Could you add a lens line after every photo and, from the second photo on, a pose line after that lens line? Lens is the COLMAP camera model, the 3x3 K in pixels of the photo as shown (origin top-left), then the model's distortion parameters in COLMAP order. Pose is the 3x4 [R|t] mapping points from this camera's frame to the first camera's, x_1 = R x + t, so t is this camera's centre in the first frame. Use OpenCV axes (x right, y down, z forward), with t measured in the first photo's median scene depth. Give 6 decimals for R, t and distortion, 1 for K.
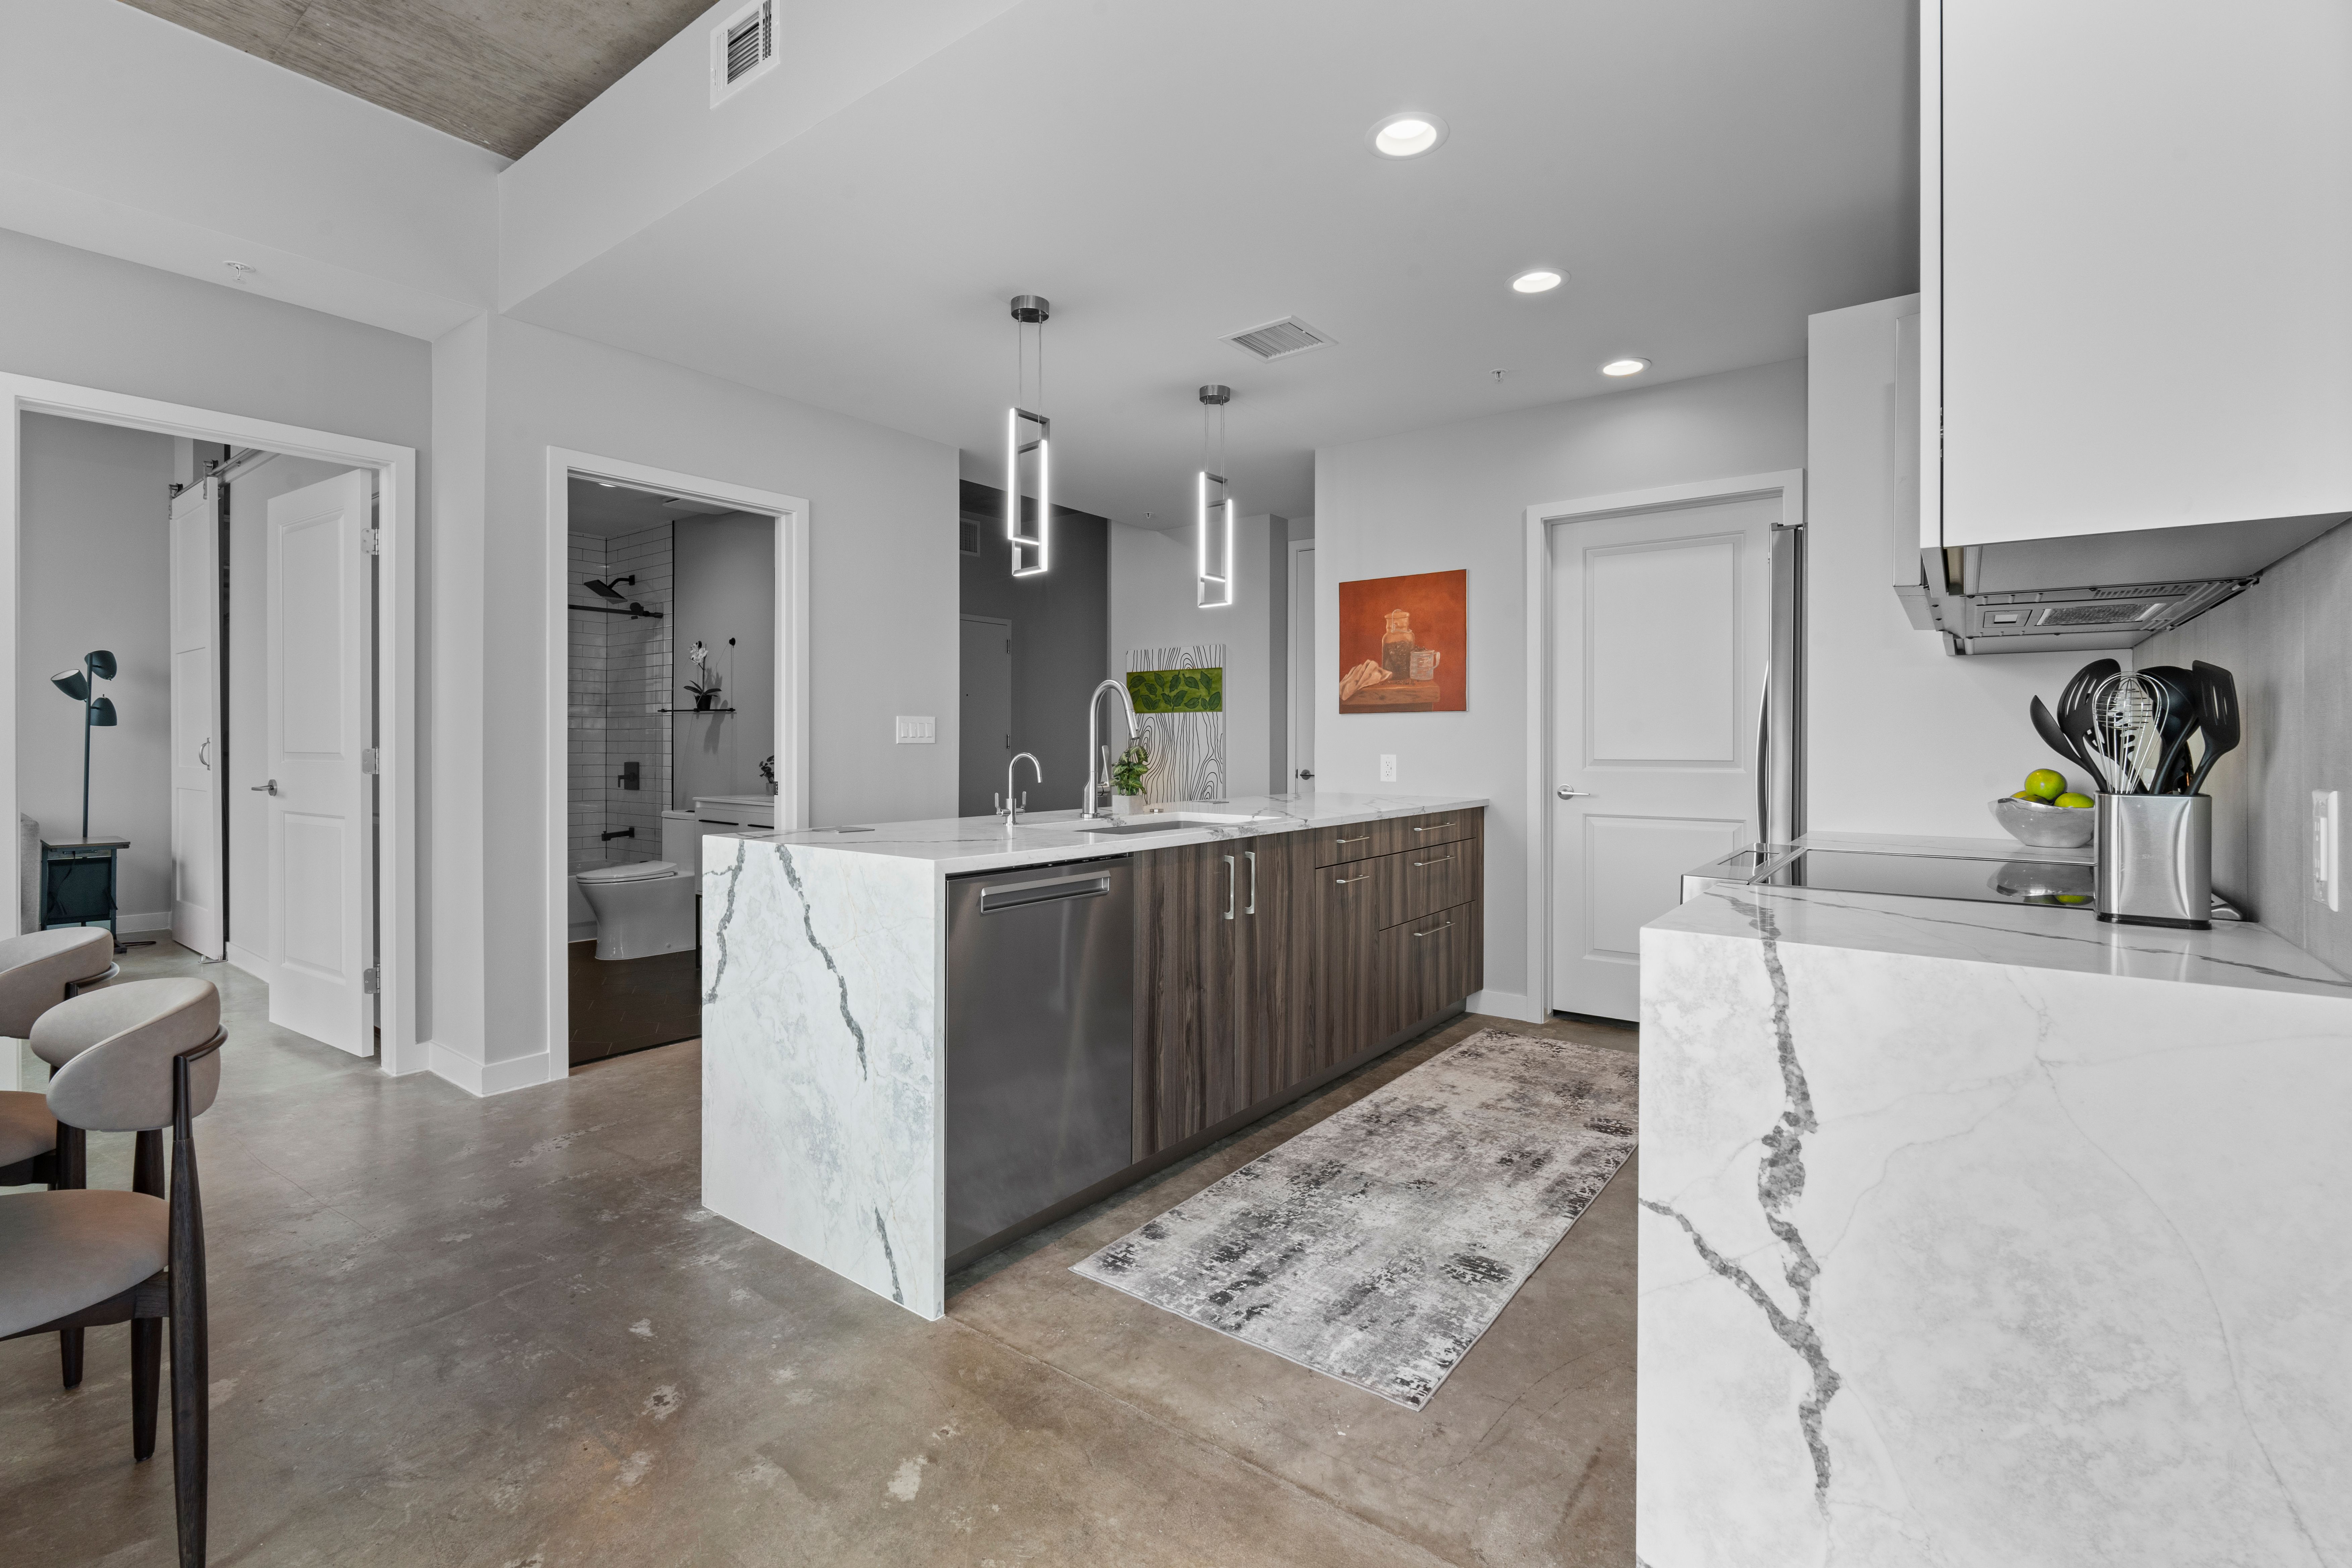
lens RADIAL K [[1047.3, 0, 1173.6], [0, 1047.3, 743.2], [0, 0, 1]] dist [-0.002993, -0.000066]
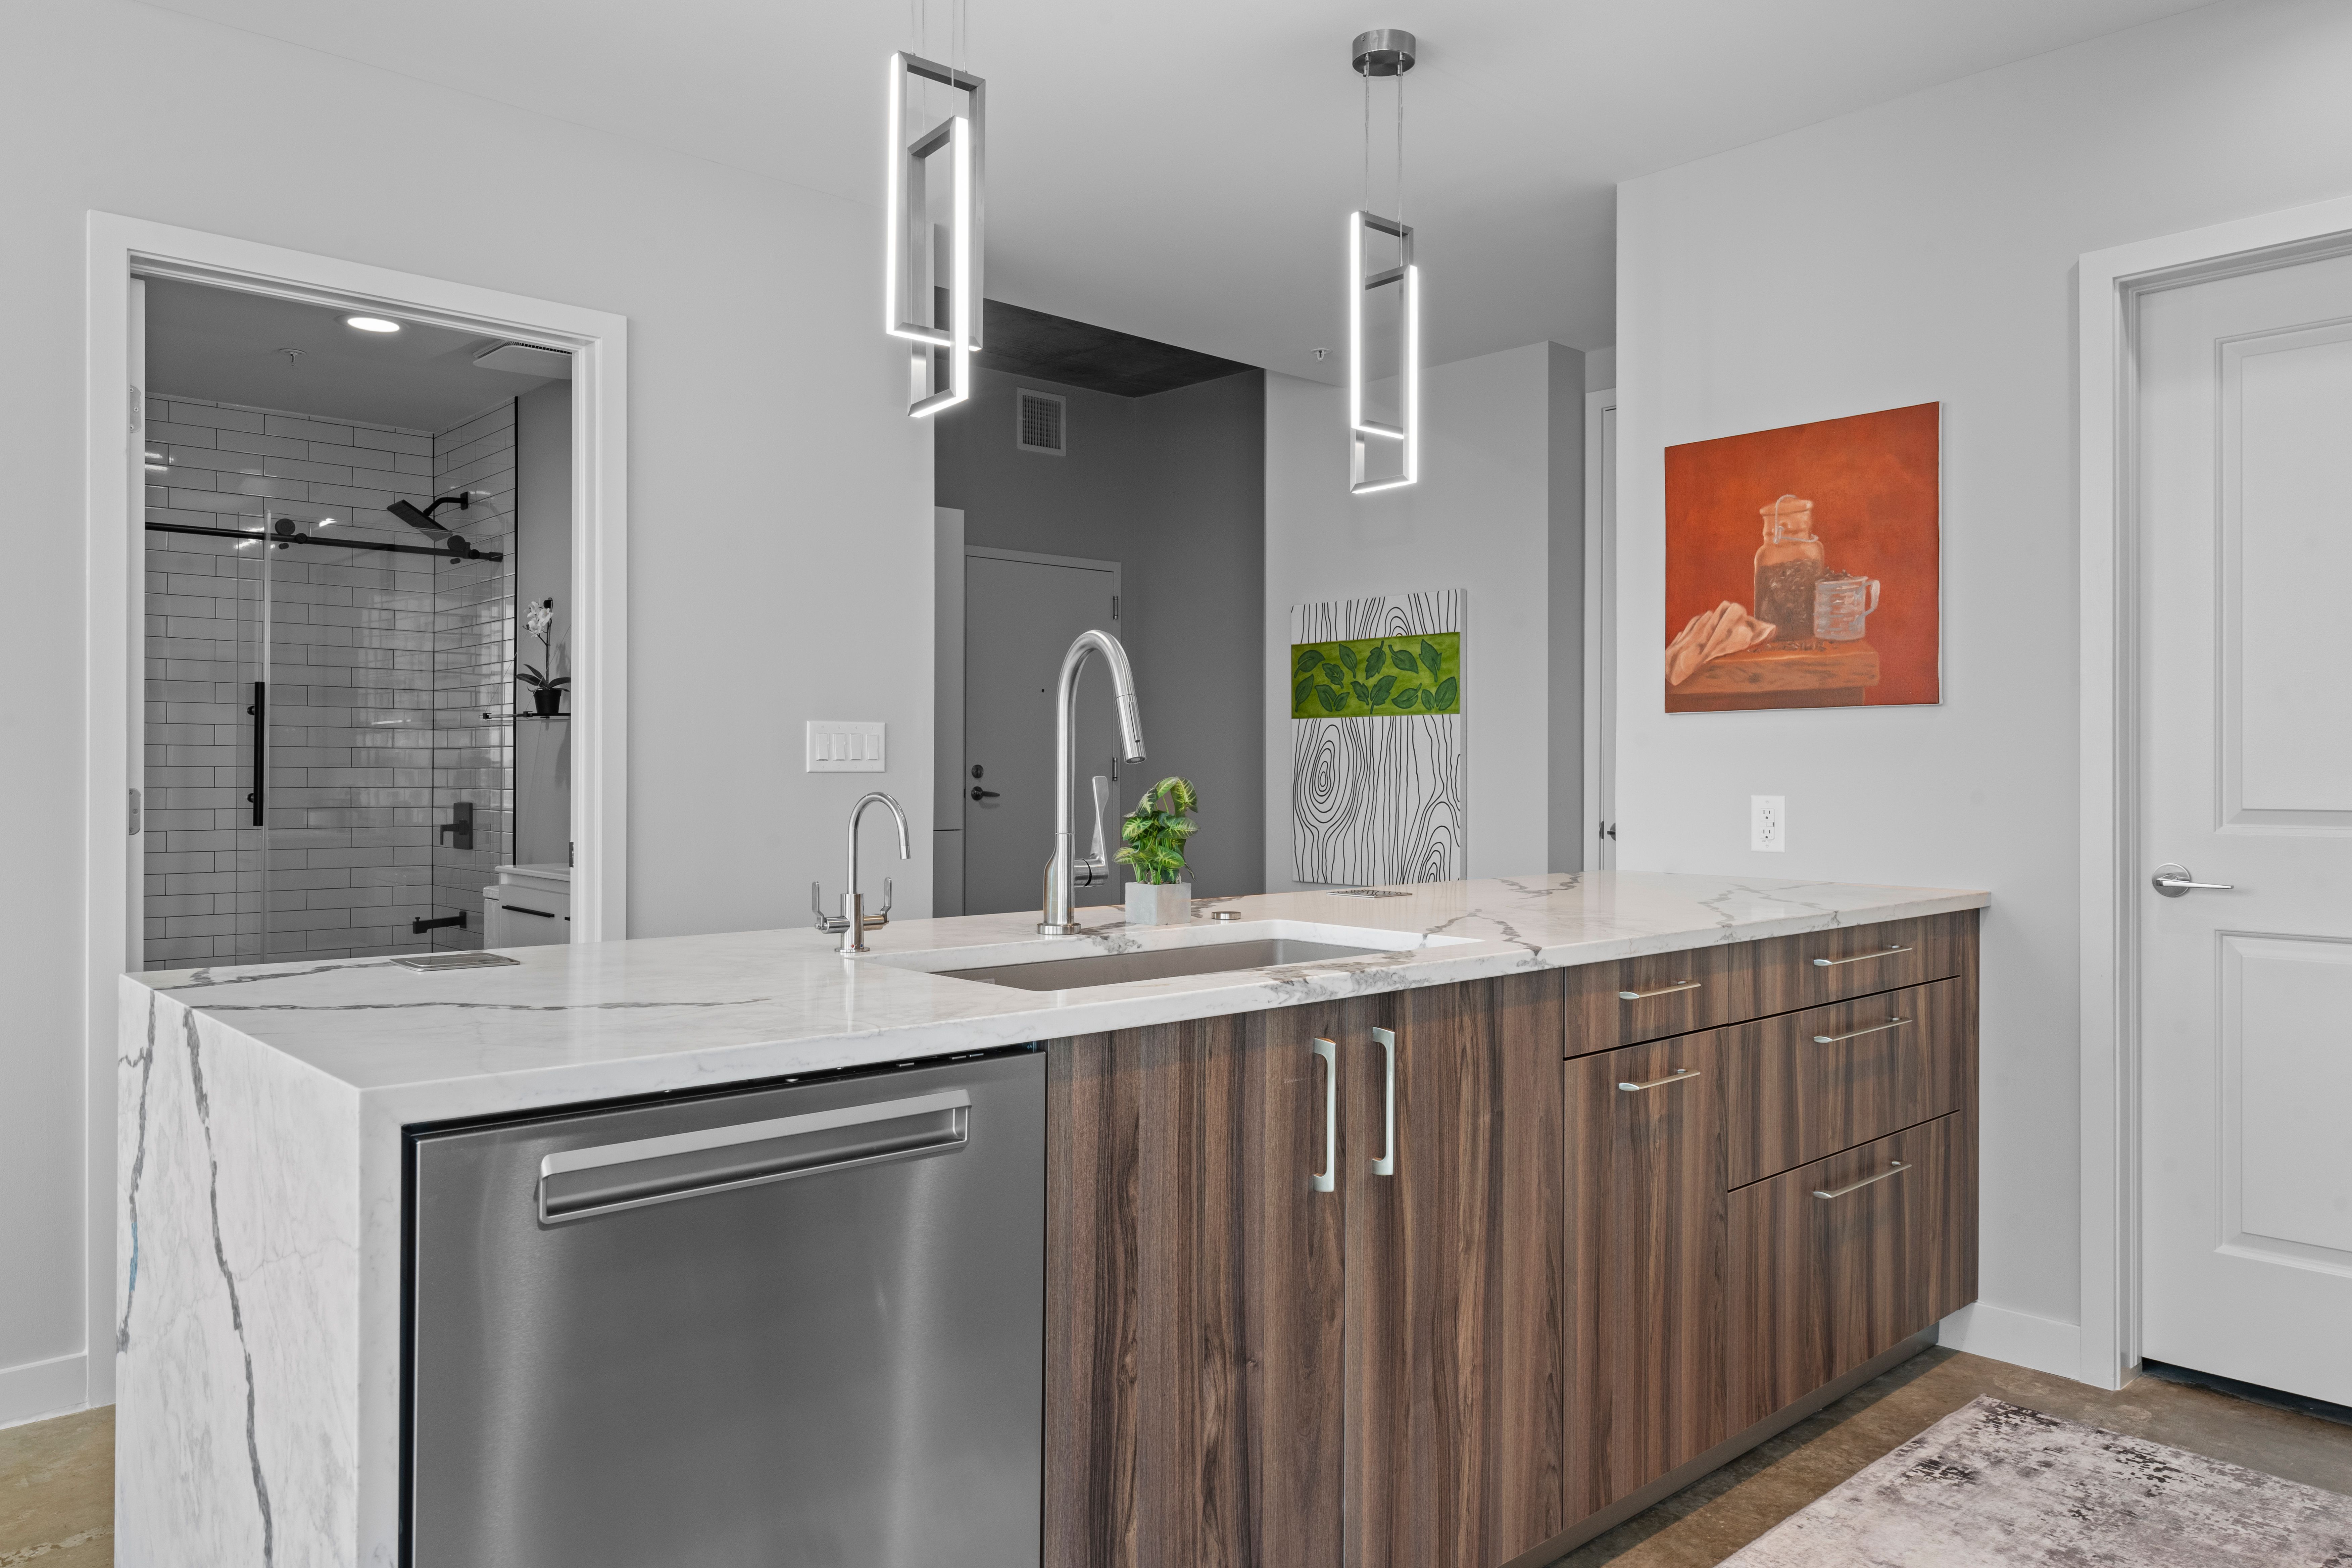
lens RADIAL K [[1612.0, 0, 1175.6], [0, 1612.0, 767.4], [0, 0, 1]] dist [-0.001086, 0.001307]
pose [[0.984568, 0.000324, -0.175004, 0.090191], [-0.000888, 0.999995, -0.003144, 0.000488], [0.175002, 0.003251, 0.984563, 0.298534]]
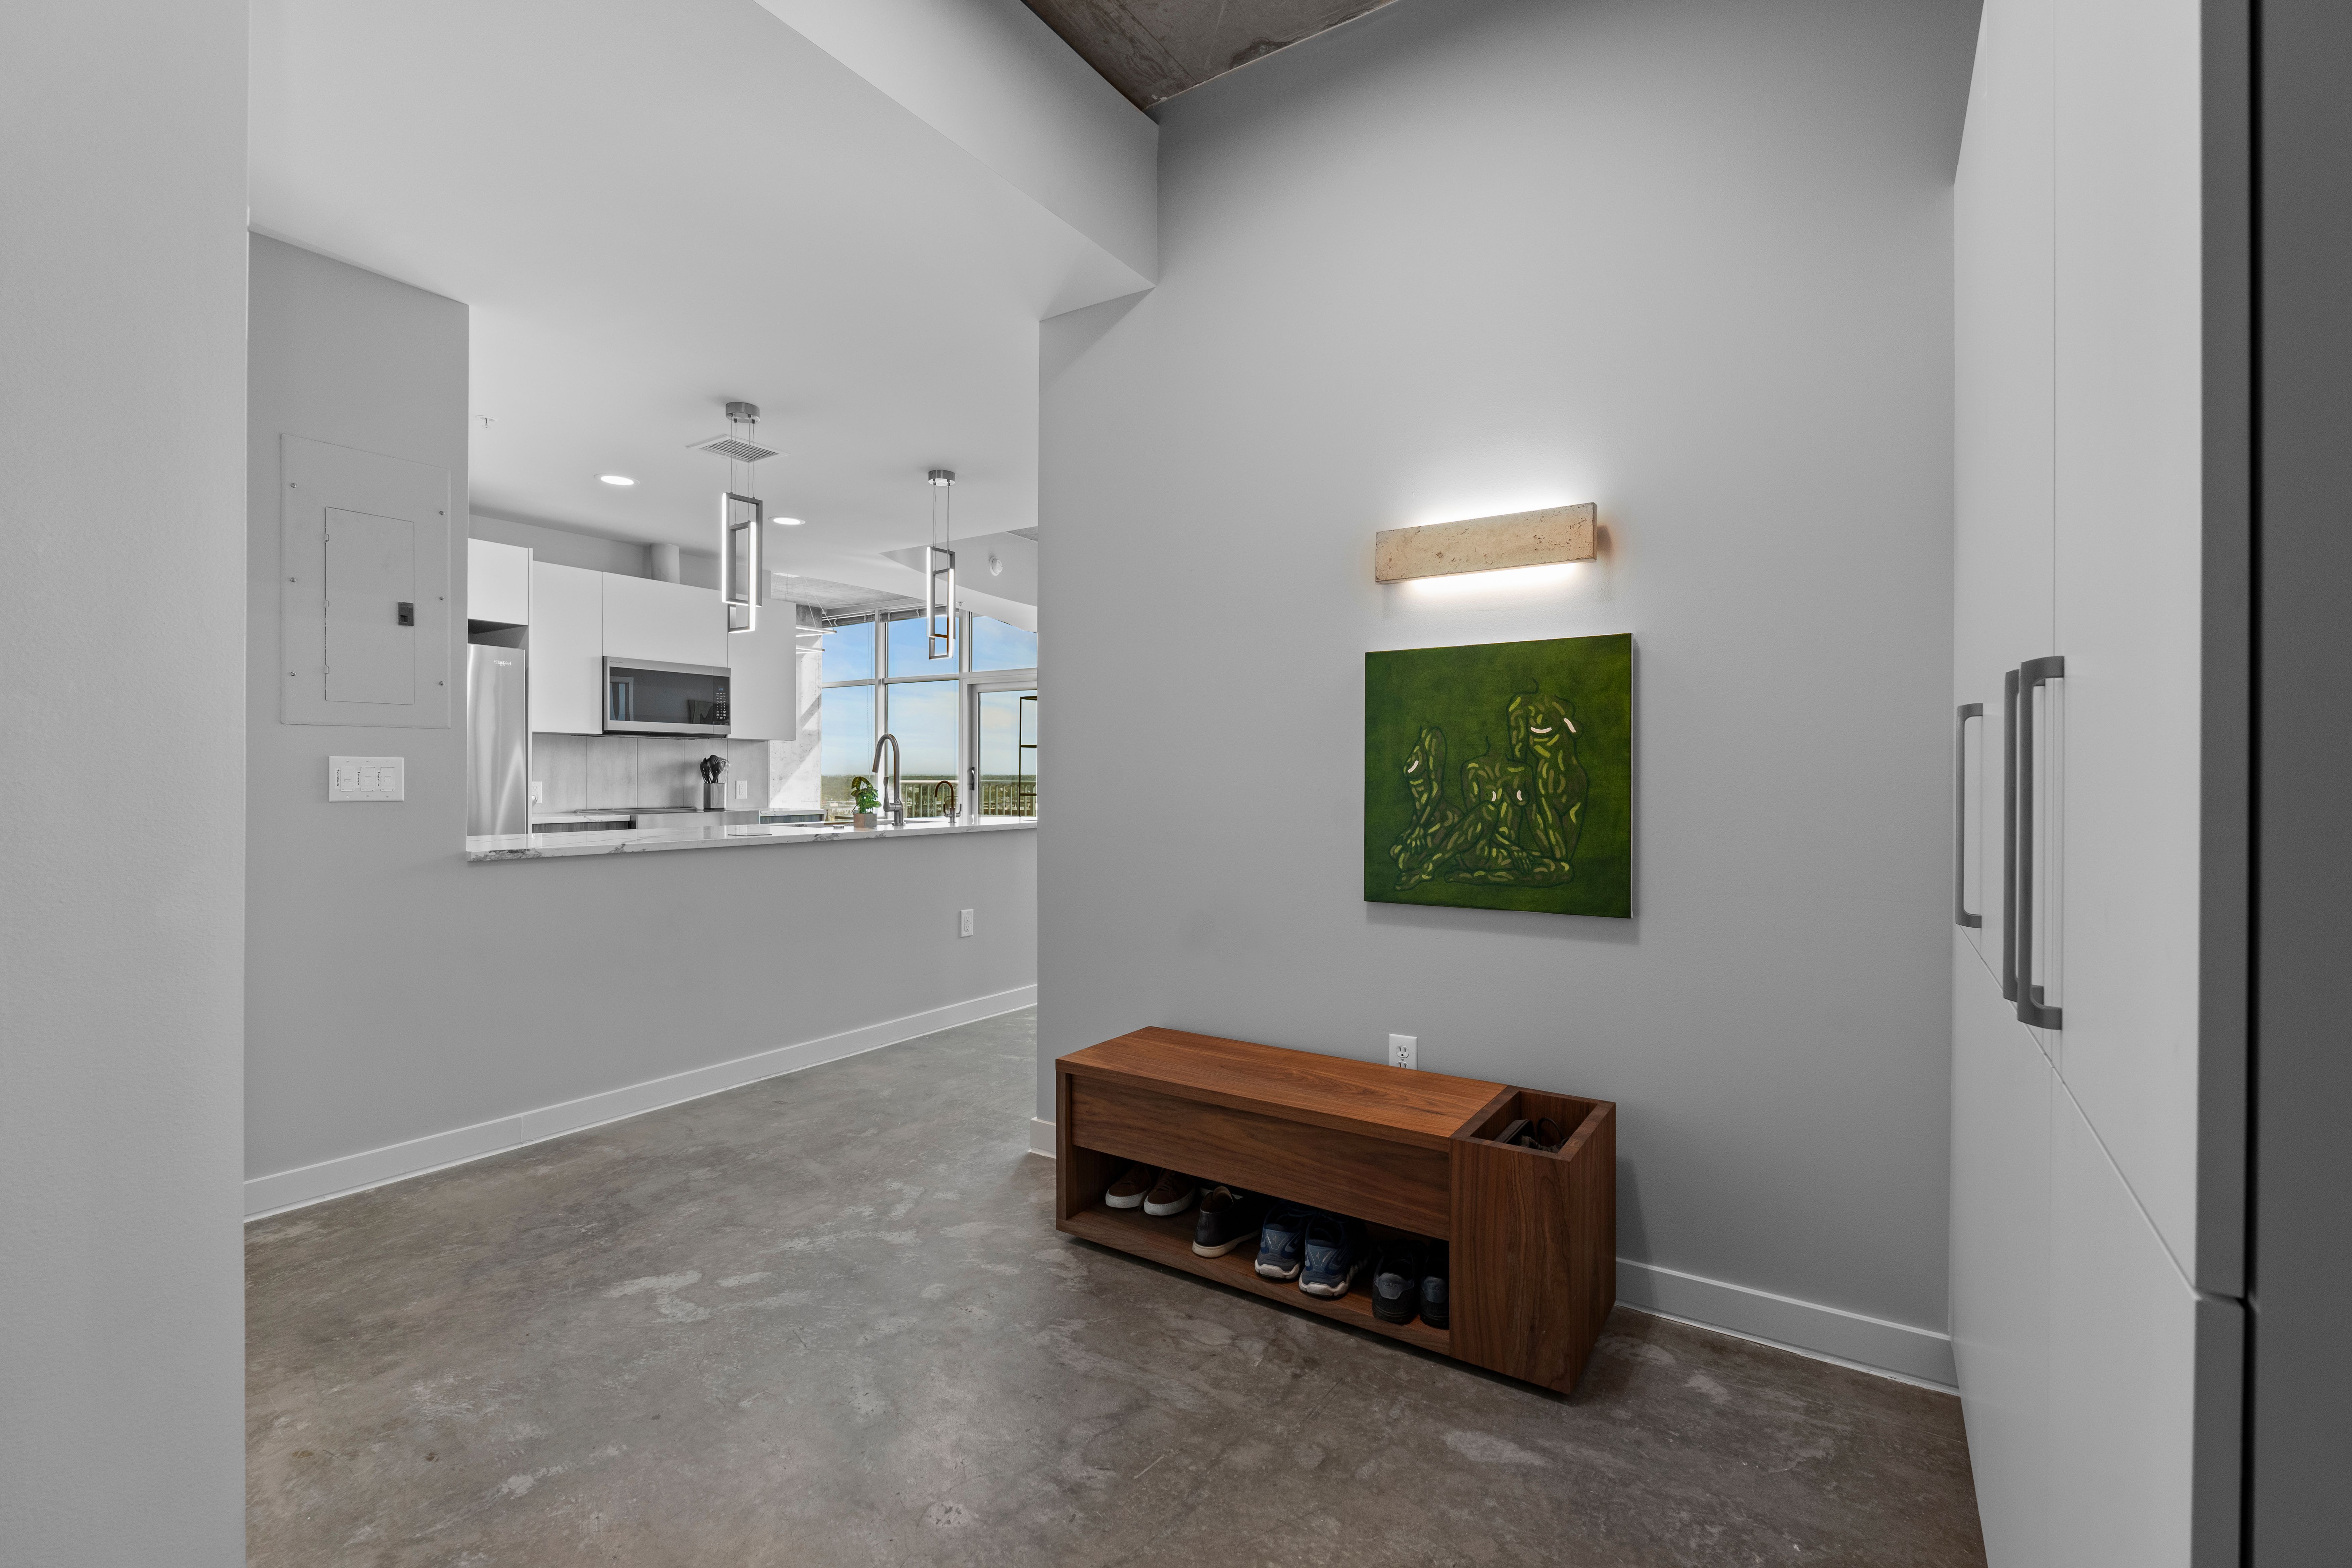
lens RADIAL K [[1025.4, 0, 1173.8], [0, 1025.4, 783.3], [0, 0, 1]] dist [-0.001570, -0.000050]
pose [[-0.997940, -0.006543, -0.063818, -0.356942], [-0.007021, 0.999949, 0.007262, -0.000935], [0.063768, 0.007695, -0.997935, 2.356873]]
